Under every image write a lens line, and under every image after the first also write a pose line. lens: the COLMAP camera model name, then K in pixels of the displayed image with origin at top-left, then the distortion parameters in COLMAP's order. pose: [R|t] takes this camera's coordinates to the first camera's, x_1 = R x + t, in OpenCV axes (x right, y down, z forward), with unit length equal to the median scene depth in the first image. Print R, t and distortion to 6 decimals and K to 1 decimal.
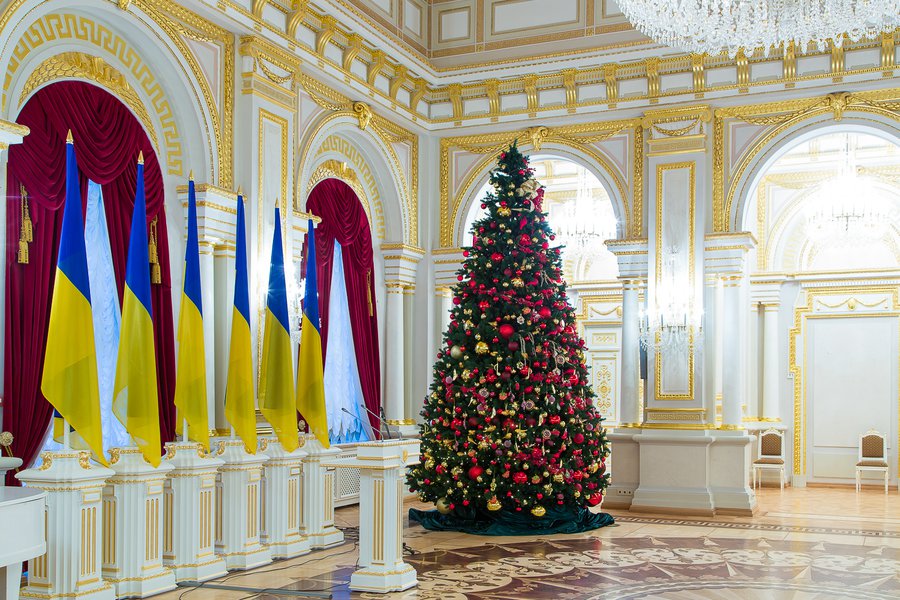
lens RADIAL K [[925.9, 0, 502.3], [0, 925.9, 372.4], [0, 0, 1]] dist [-0.004073, 0.014723]
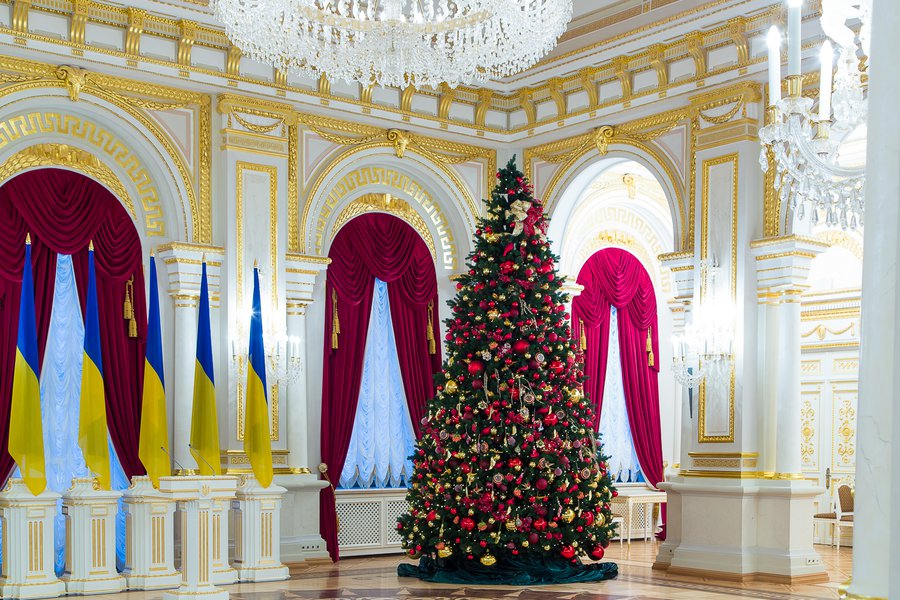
lens RADIAL K [[1245.8, 0, 491.4], [0, 1245.8, 462.4], [0, 0, 1]] dist [0.005678, 0.019071]
pose [[0.877068, 0.007282, -0.480311, 0.624565], [0.011962, 0.999244, 0.036992, 0.003911], [0.480217, -0.038190, 0.876318, -0.097919]]
